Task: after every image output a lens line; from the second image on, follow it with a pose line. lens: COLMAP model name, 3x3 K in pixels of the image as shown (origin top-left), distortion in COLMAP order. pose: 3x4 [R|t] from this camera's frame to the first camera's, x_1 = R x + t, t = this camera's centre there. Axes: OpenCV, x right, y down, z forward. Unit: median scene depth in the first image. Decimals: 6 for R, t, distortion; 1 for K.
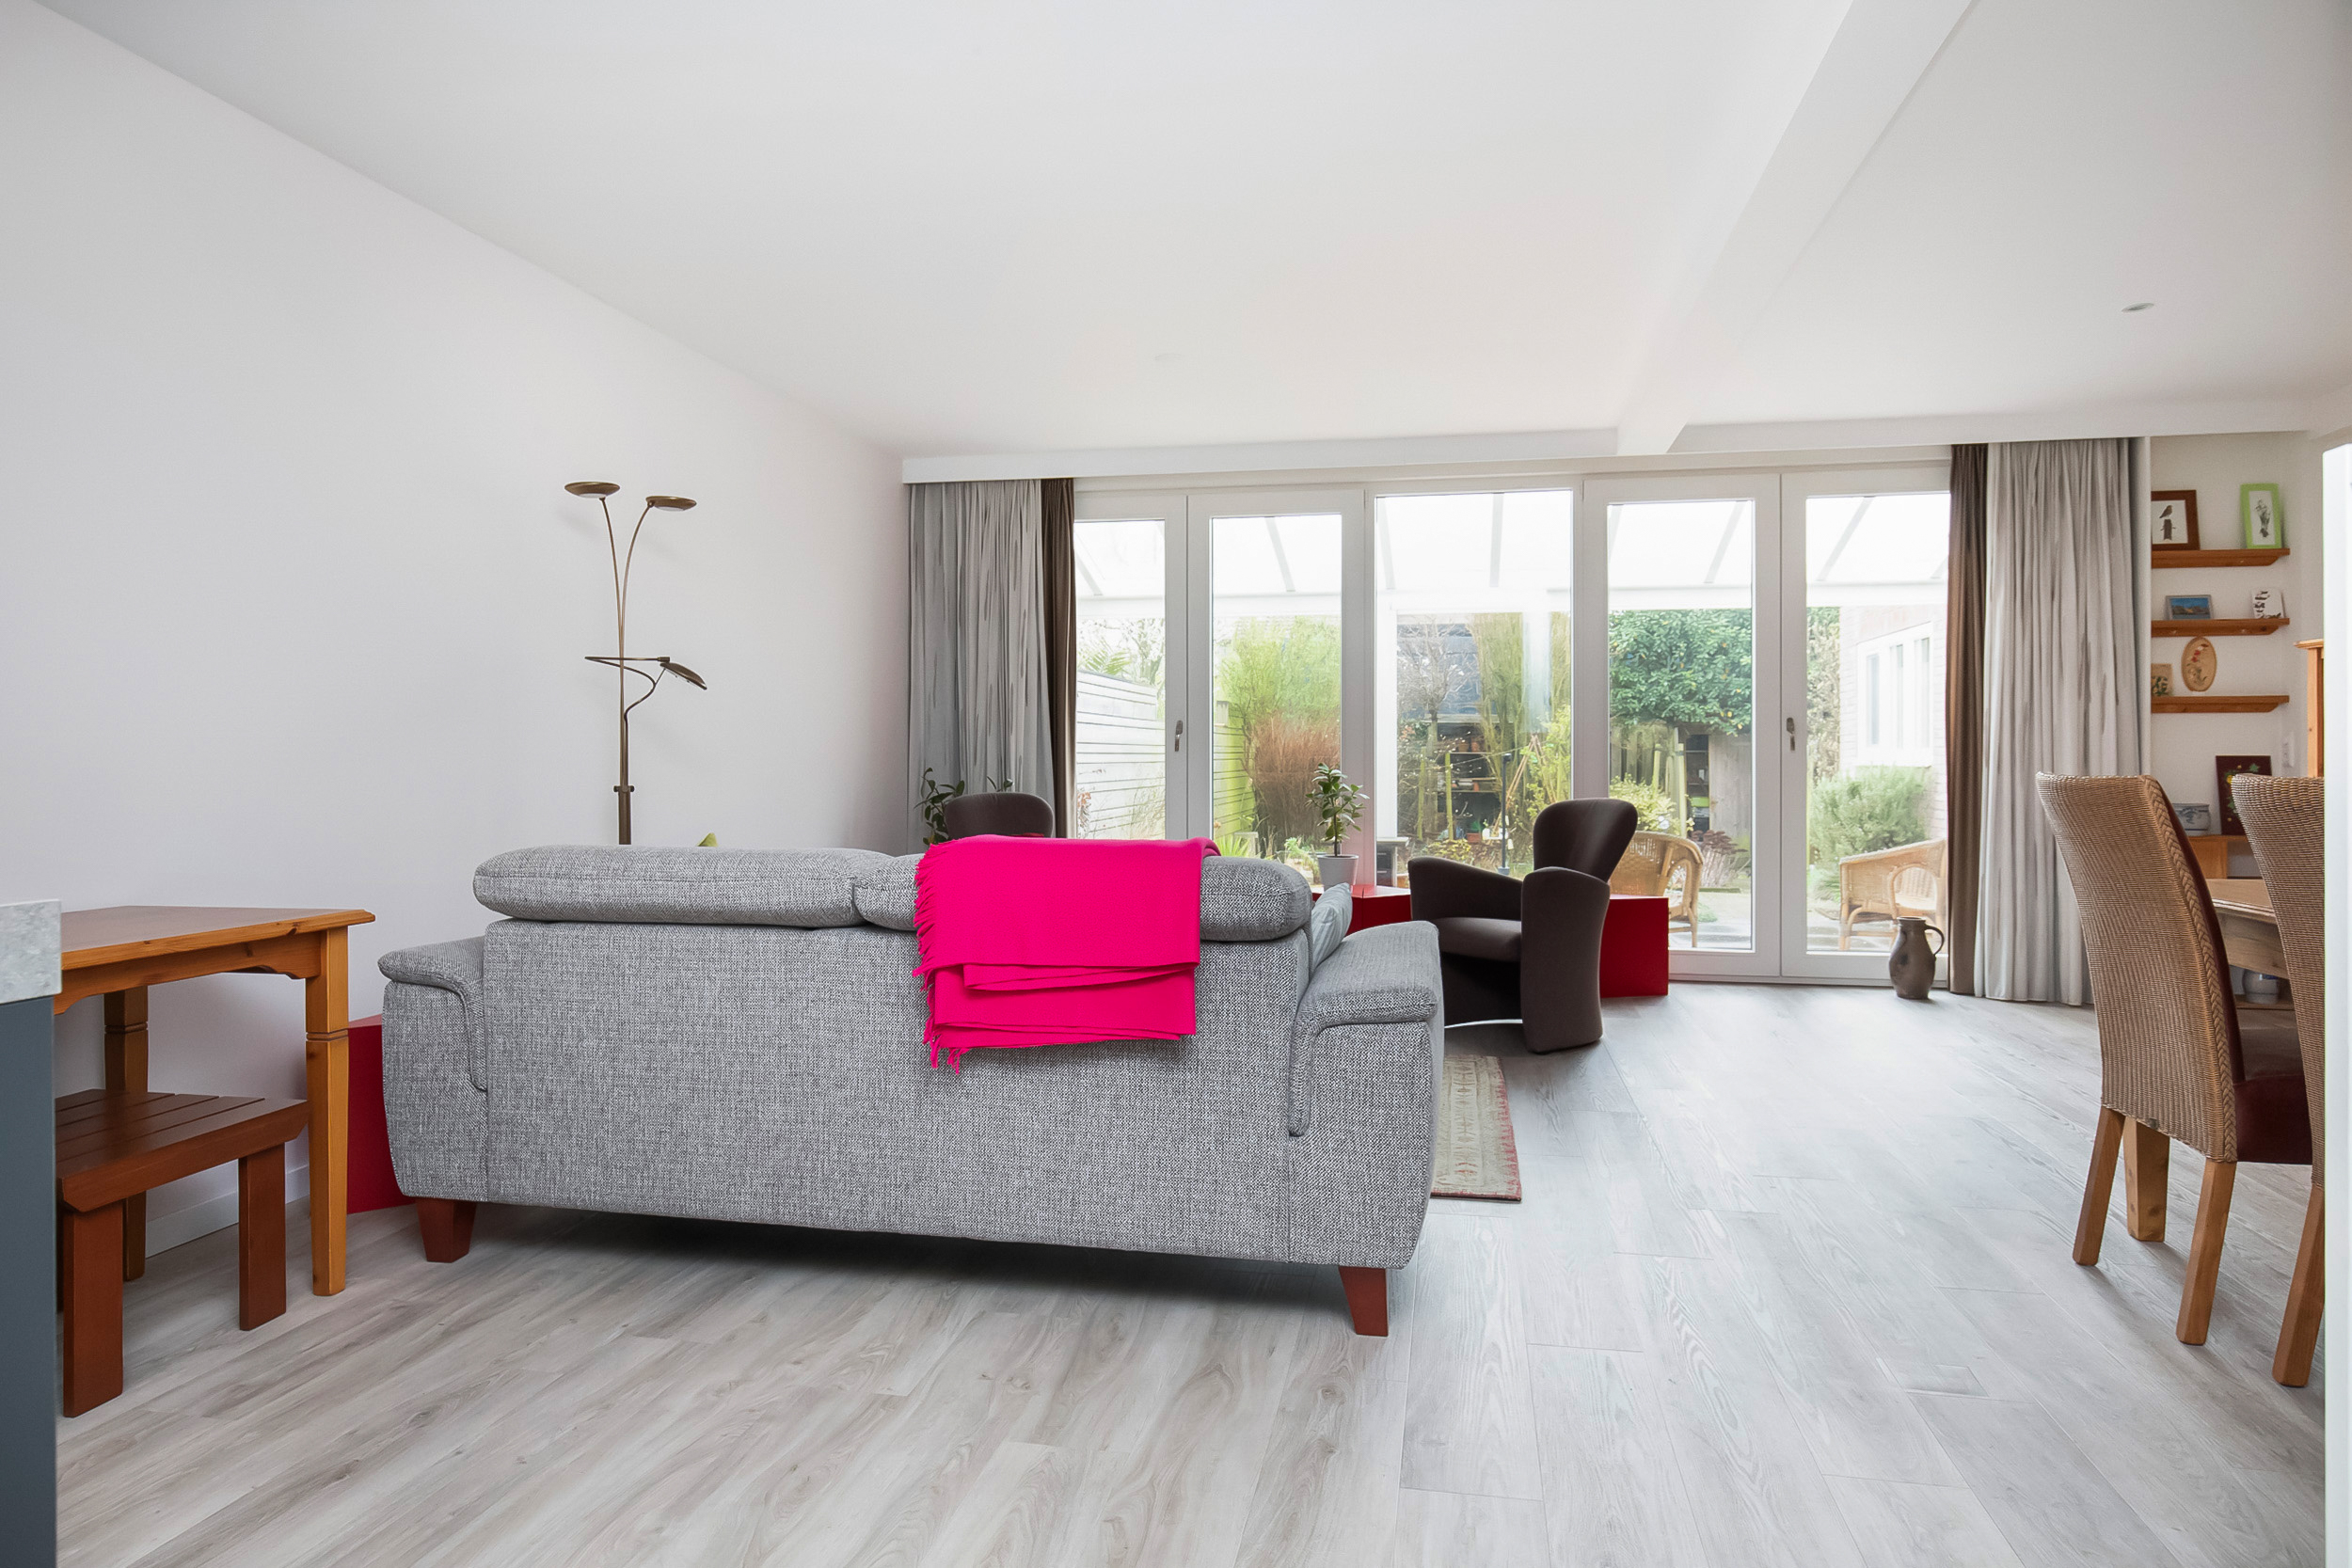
lens RADIAL K [[1428.6, 0, 1177.9], [0, 1428.6, 748.6], [0, 0, 1]] dist [-0.002418, 0.000296]
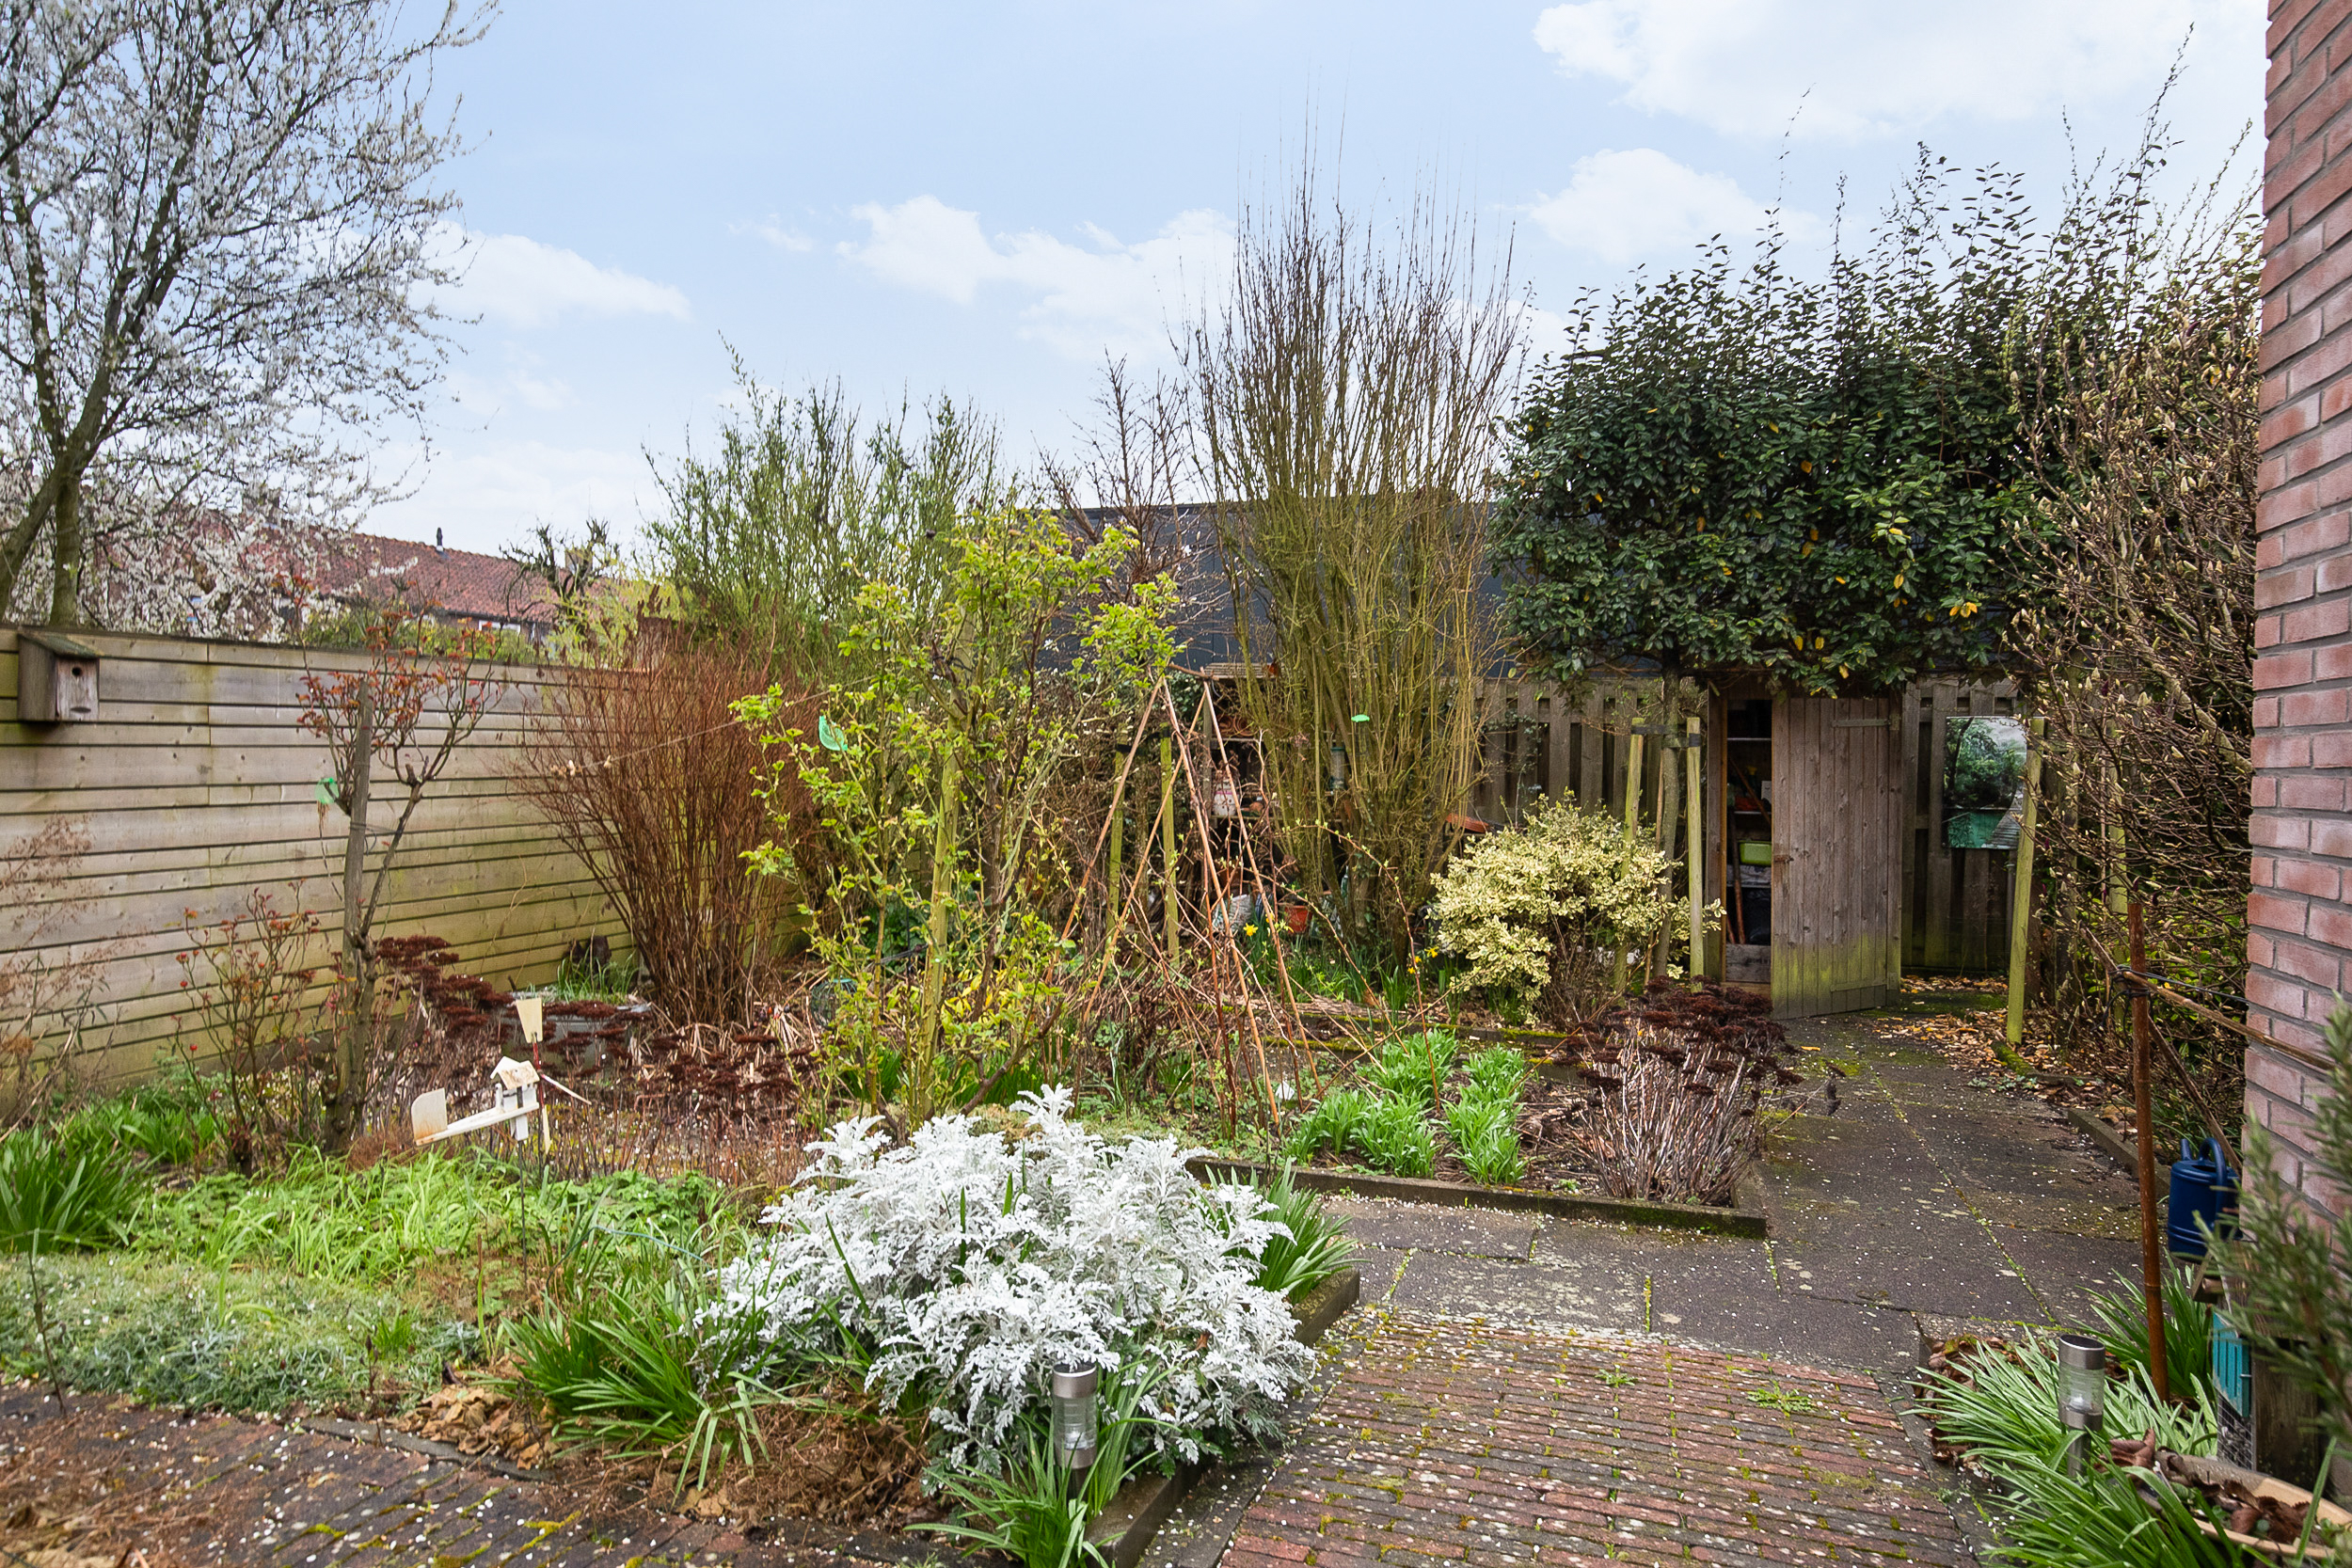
lens RADIAL K [[1394.5, 0, 1184.0], [0, 1394.5, 805.3], [0, 0, 1]] dist [-0.011982, 0.001554]
pose [[0.993072, 0.010015, -0.117083, 0.255672], [-0.005695, 0.999292, 0.037180, 0.007996], [0.117372, -0.036256, 0.992426, 0.590706]]
